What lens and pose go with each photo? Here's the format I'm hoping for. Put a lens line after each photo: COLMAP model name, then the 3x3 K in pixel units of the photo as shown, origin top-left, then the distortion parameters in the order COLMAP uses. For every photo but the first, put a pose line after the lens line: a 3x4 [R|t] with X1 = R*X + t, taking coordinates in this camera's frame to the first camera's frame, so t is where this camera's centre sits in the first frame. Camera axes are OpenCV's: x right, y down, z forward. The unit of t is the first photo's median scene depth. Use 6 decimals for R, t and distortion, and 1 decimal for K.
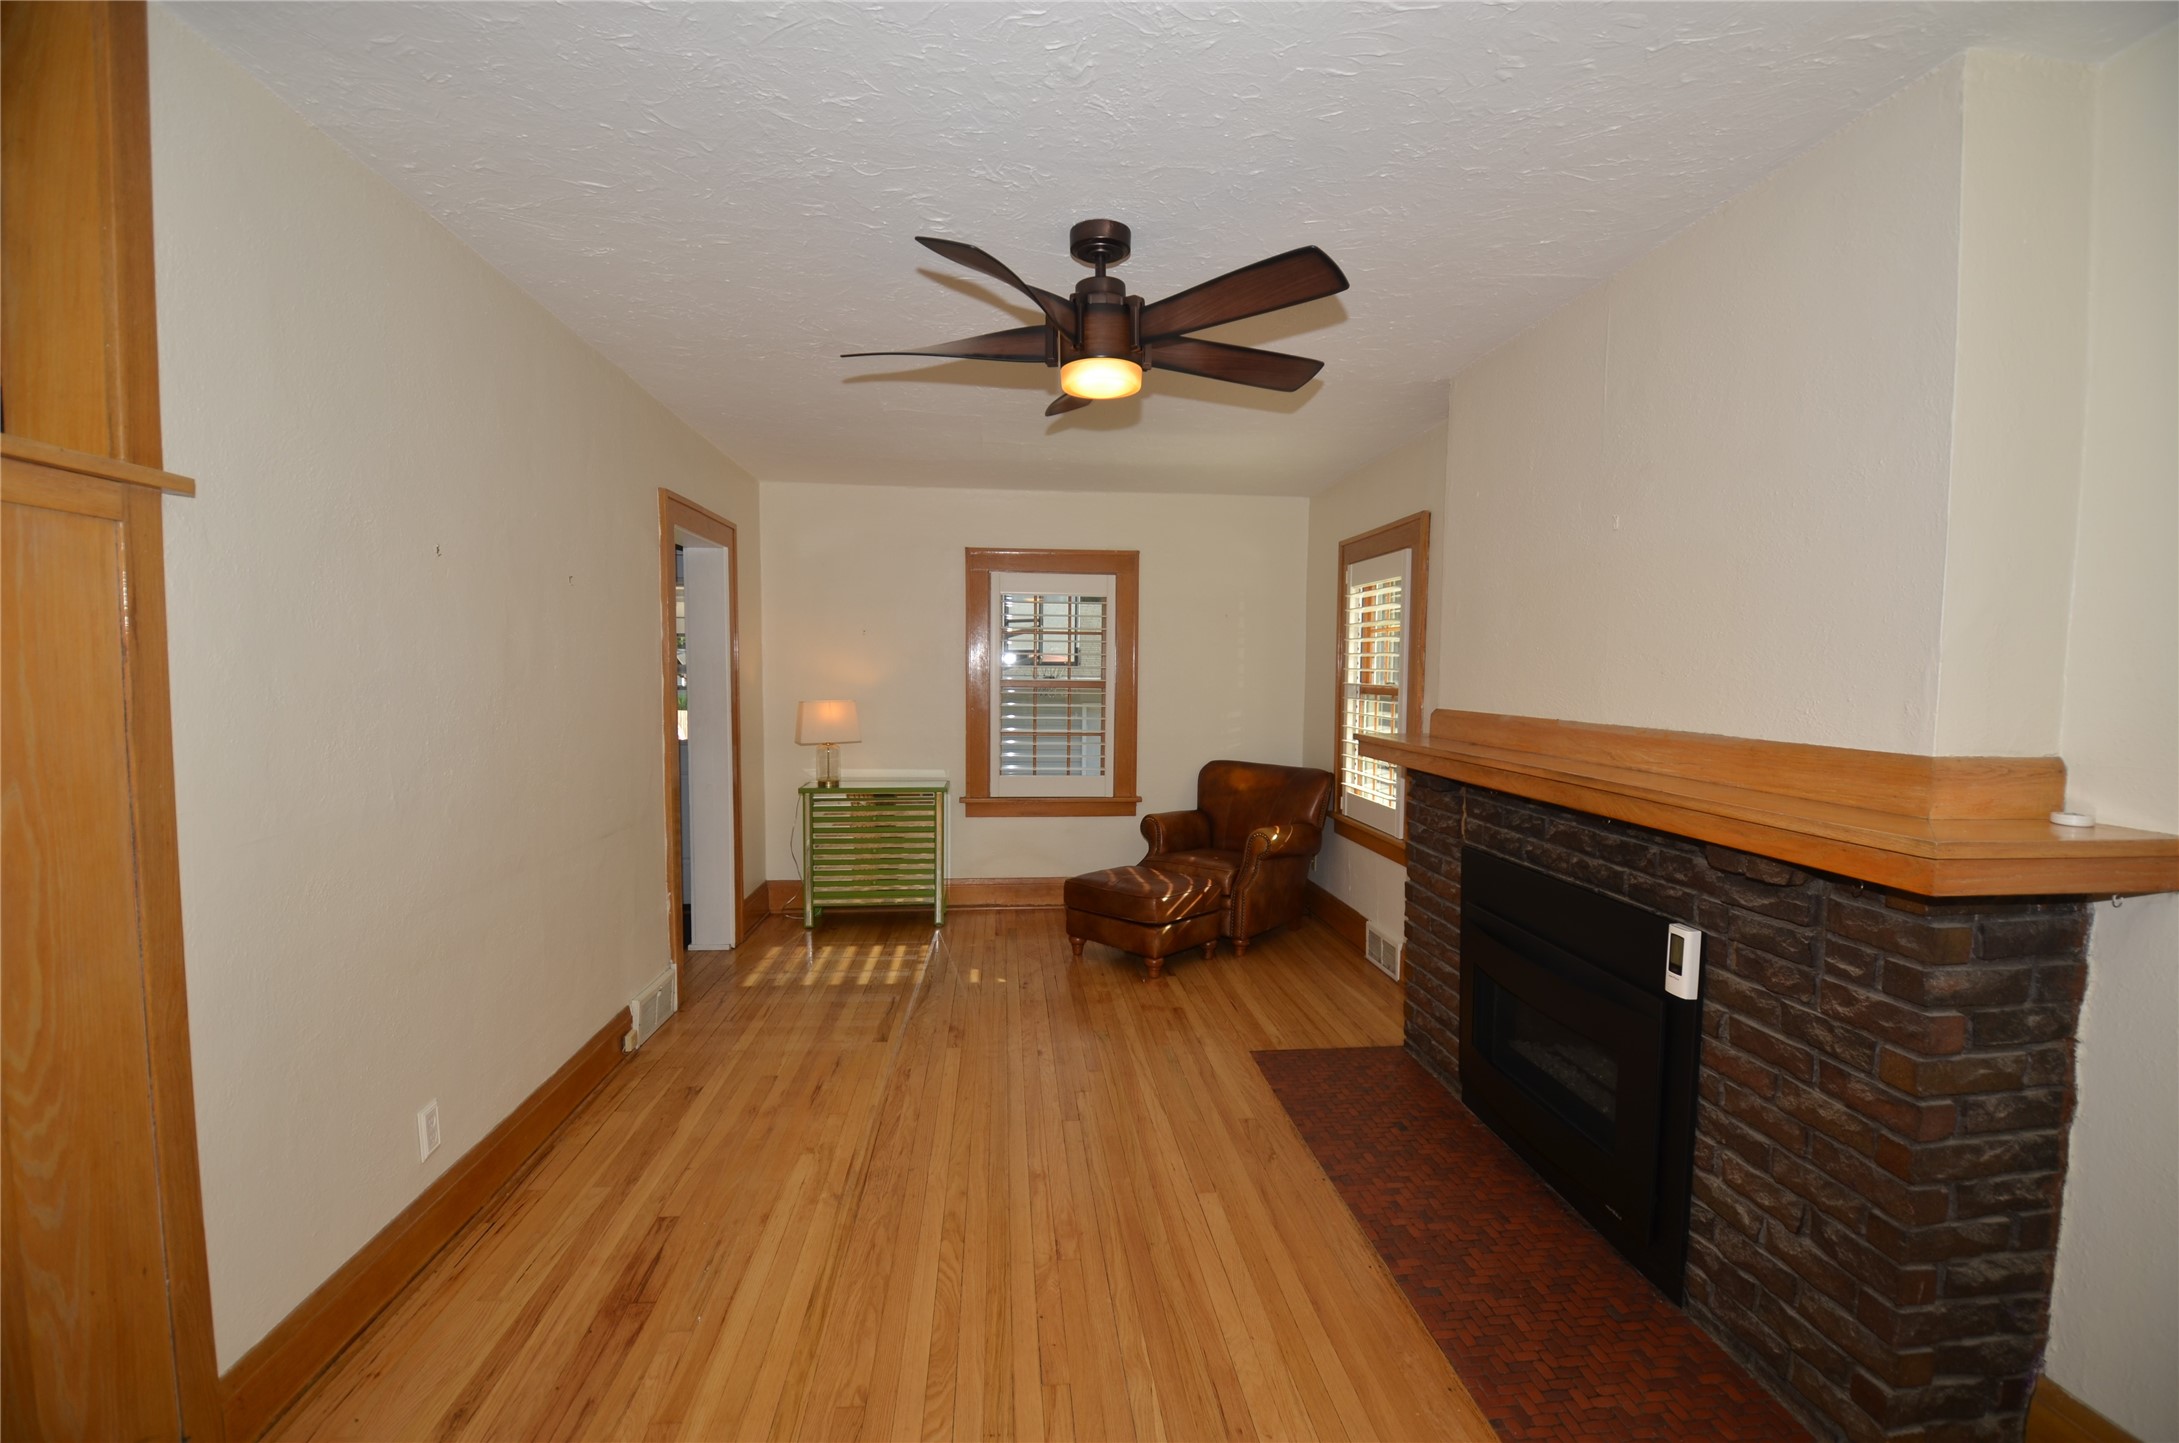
lens RADIAL K [[967.5, 0, 1090.8], [0, 967.5, 729.0], [0, 0, 1]] dist [0.011937, -0.021690]
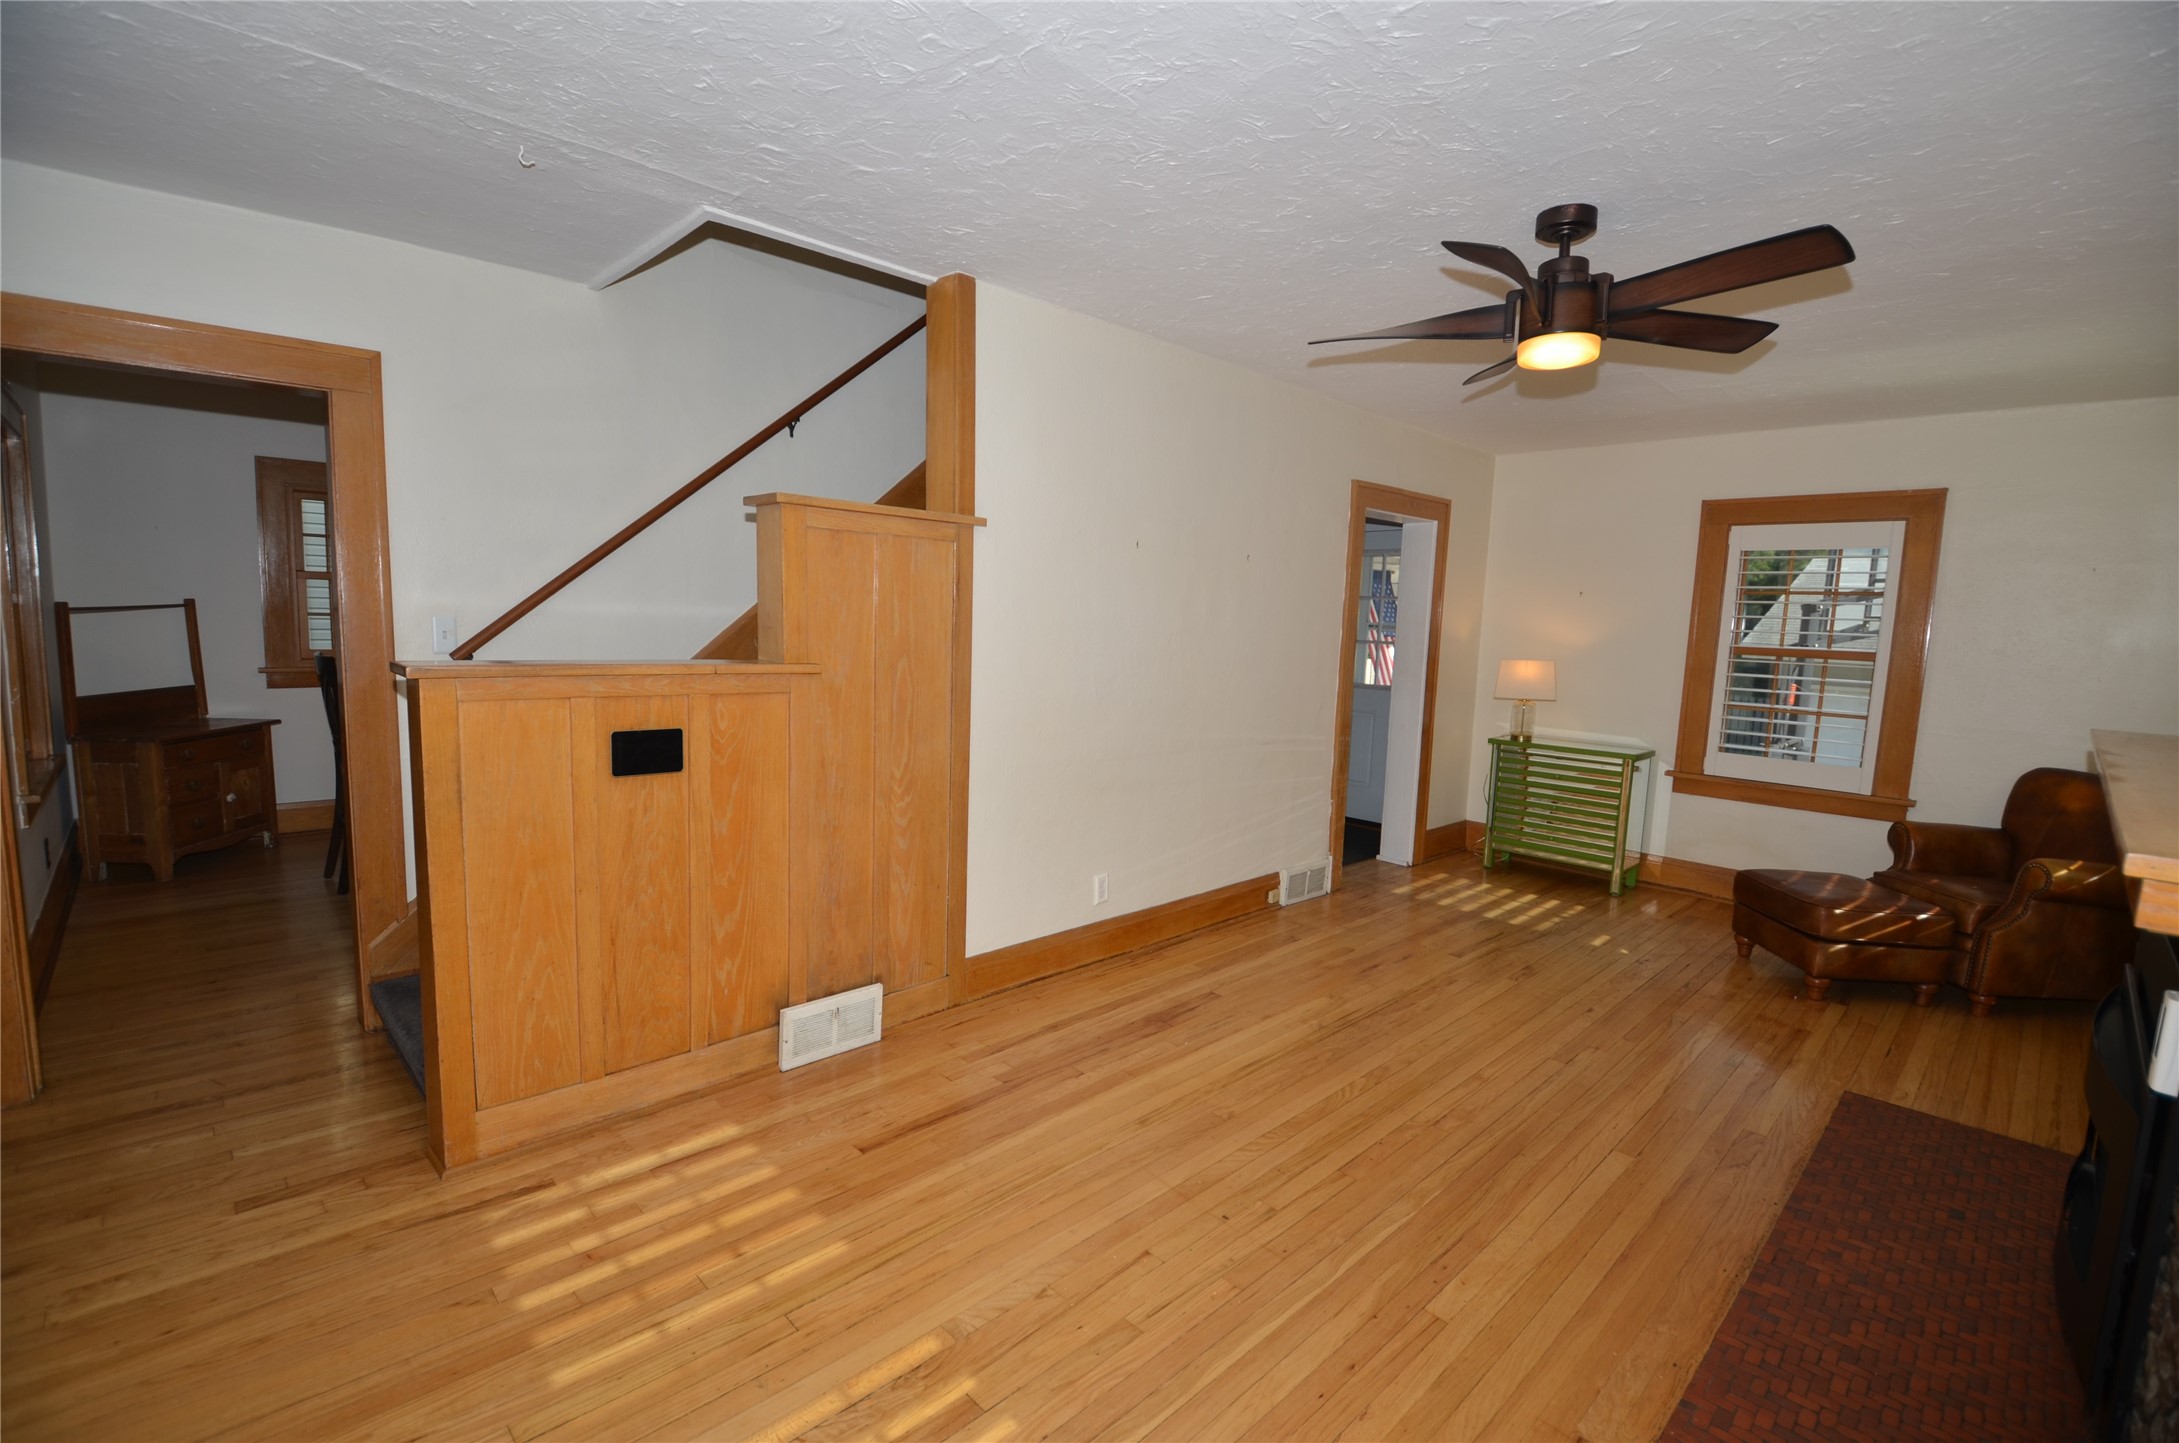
lens RADIAL K [[964.5, 0, 1090.0], [0, 964.5, 719.4], [0, 0, 1]] dist [0.087404, -0.063516]
pose [[0.620509, 0.097826, -0.778073, 0.398396], [-0.079242, 0.994932, 0.061896, 0.010526], [0.780185, 0.023249, 0.625117, -0.056921]]
